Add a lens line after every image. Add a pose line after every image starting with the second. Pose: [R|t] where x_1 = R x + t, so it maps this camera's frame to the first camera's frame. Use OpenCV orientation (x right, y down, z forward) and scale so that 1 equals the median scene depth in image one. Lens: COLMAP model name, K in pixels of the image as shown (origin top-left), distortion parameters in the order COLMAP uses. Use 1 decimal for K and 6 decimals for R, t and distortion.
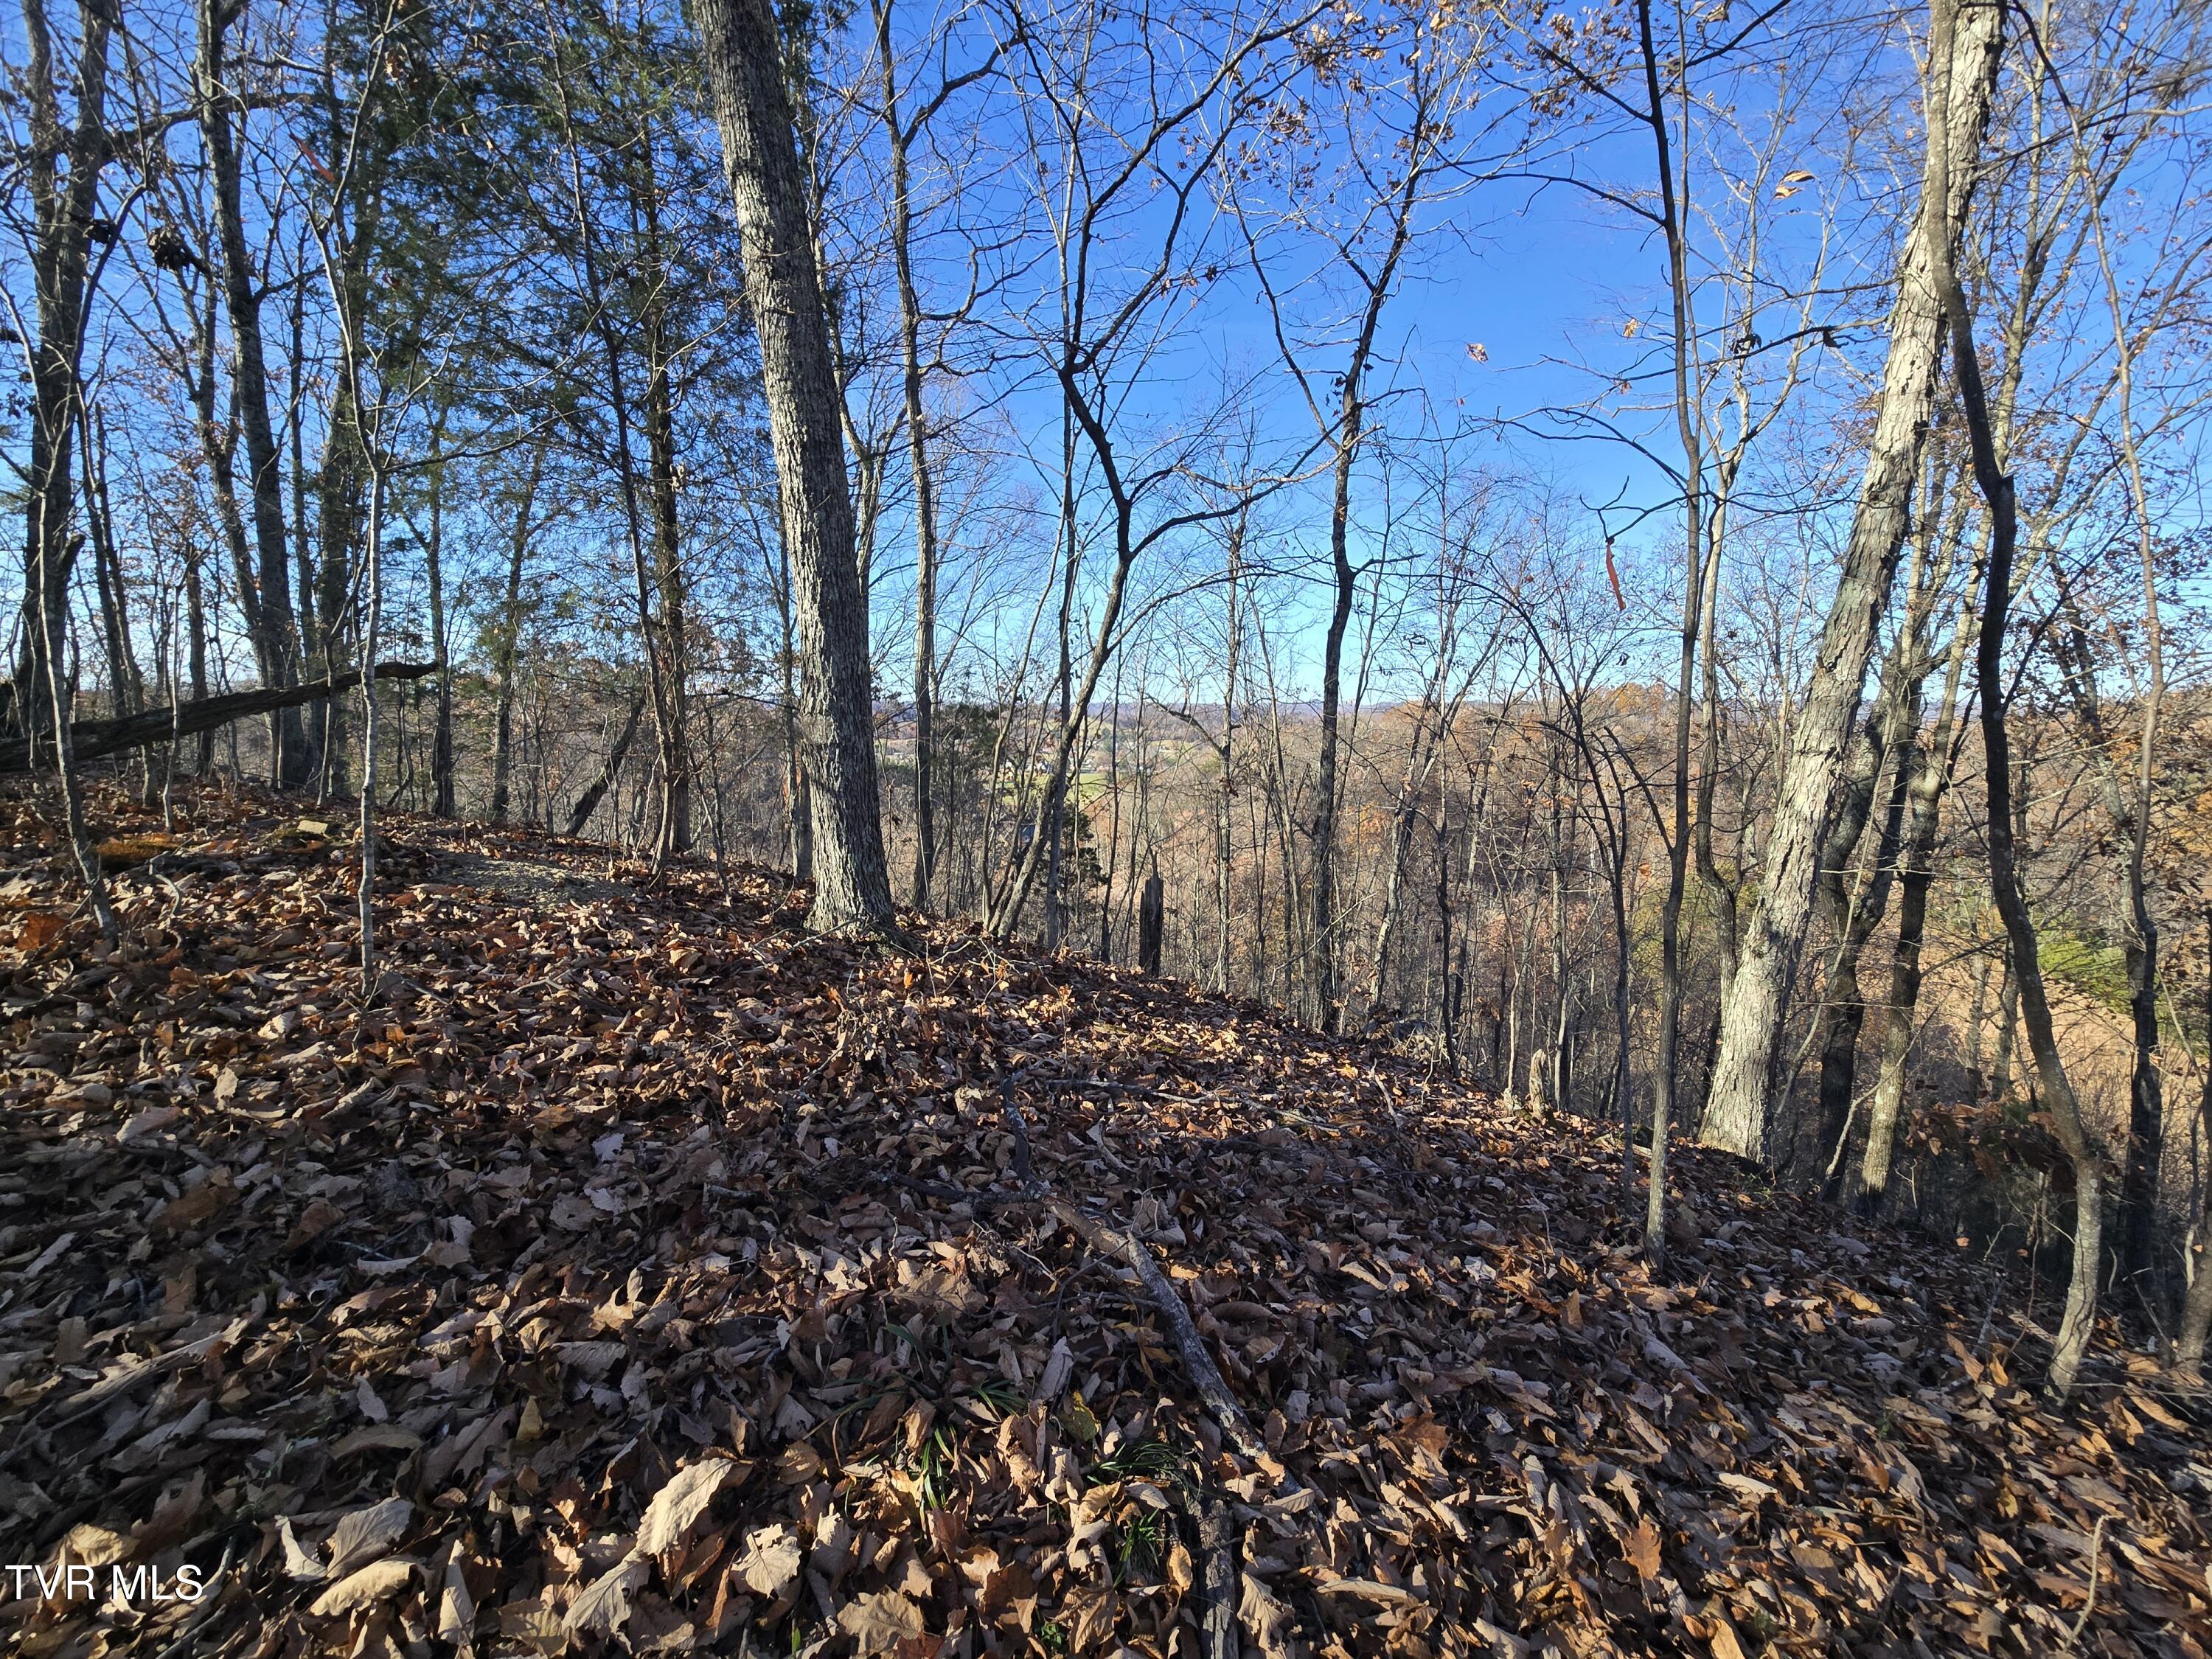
lens RADIAL K [[889.8, 0, 1106.0], [0, 889.8, 829.5], [0, 0, 1]] dist [-0.002582, 0.004006]
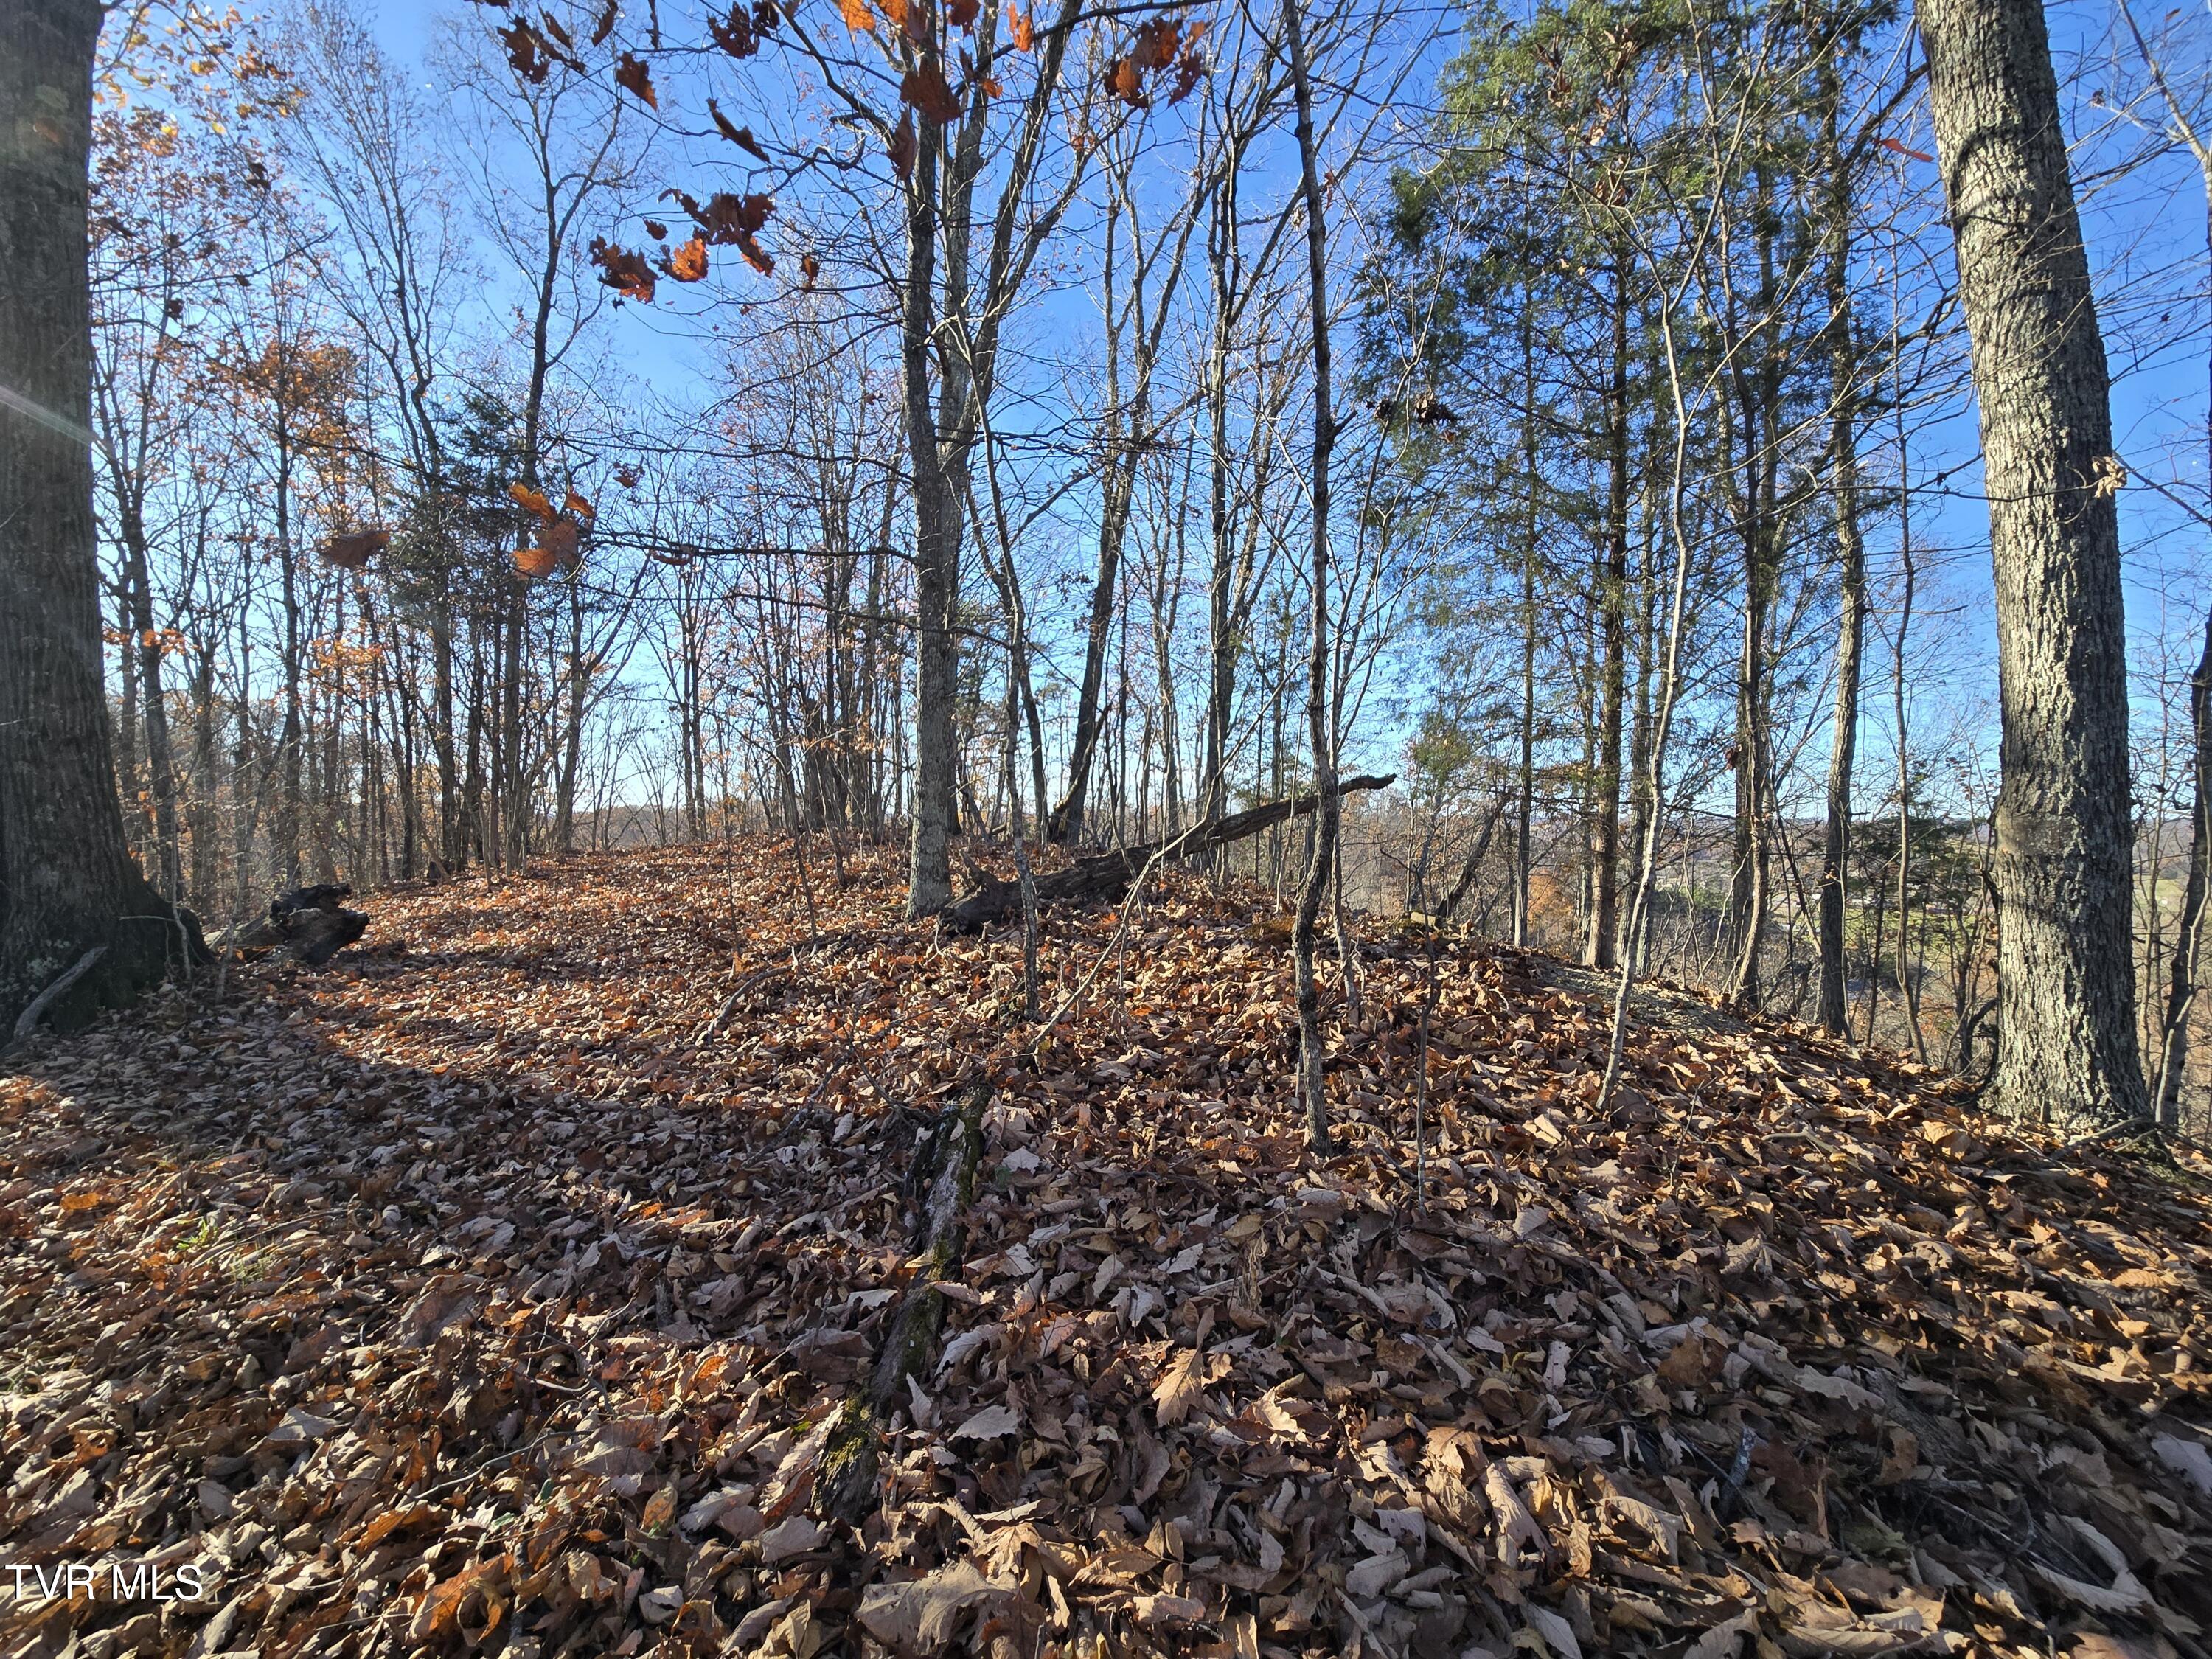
lens RADIAL K [[889.8, 0, 1106.0], [0, 889.8, 829.5], [0, 0, 1]] dist [-0.002582, 0.004006]
pose [[0.722334, 0.006699, -0.691512, -0.397888], [-0.095767, 0.991287, -0.090432, 0.021724], [0.684882, 0.131546, 0.716682, -0.034324]]
